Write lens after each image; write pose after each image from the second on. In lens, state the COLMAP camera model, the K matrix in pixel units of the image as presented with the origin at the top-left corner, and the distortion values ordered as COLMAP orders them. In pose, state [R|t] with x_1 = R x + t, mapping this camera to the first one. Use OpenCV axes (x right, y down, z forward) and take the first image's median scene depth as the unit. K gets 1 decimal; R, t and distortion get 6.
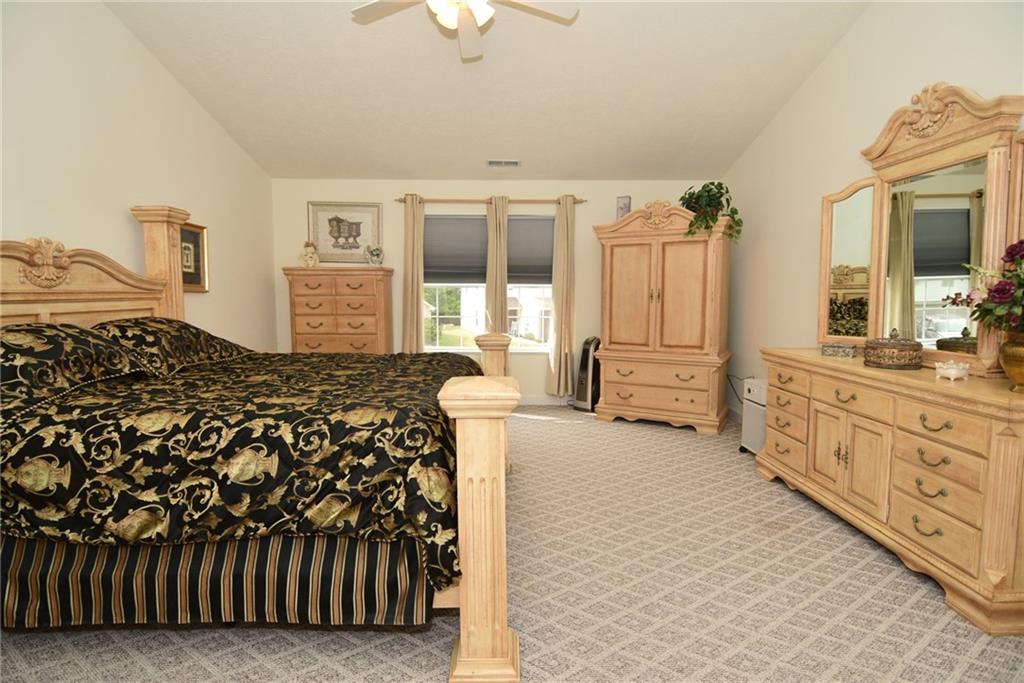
lens RADIAL K [[532.9, 0, 513.1], [0, 532.9, 336.0], [0, 0, 1]] dist [0.012424, -0.023482]
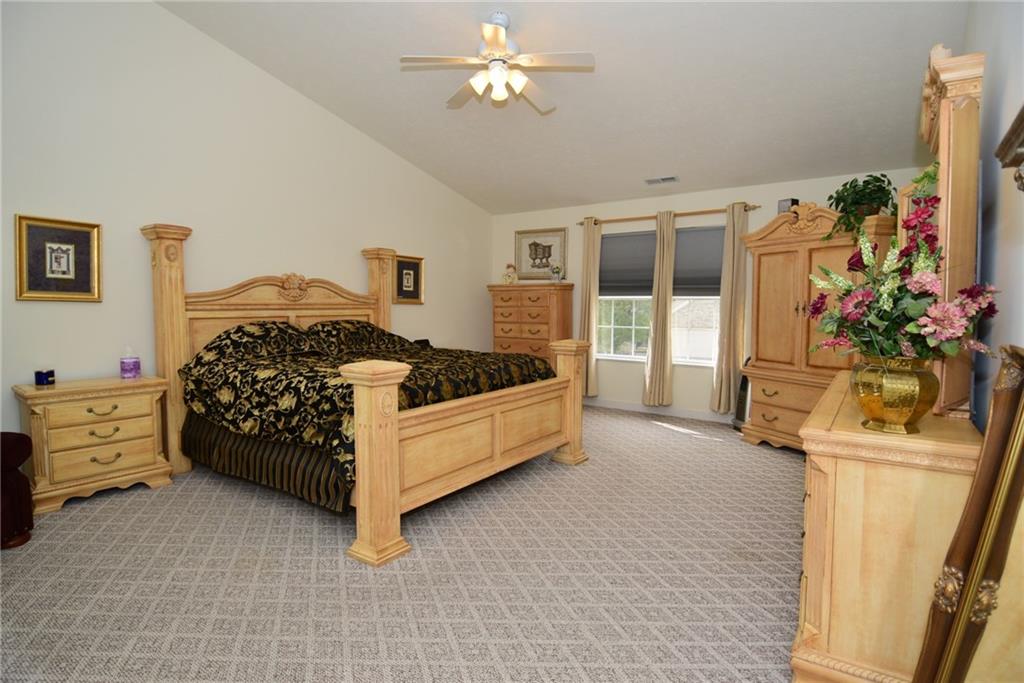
lens RADIAL K [[532.9, 0, 506.2], [0, 532.9, 337.2], [0, 0, 1]] dist [0.012424, -0.023482]
pose [[0.810191, 0.037892, -0.584940, 0.398885], [-0.049332, 0.998776, -0.003629, -0.000639], [0.584086, 0.031796, 0.811068, -0.008205]]
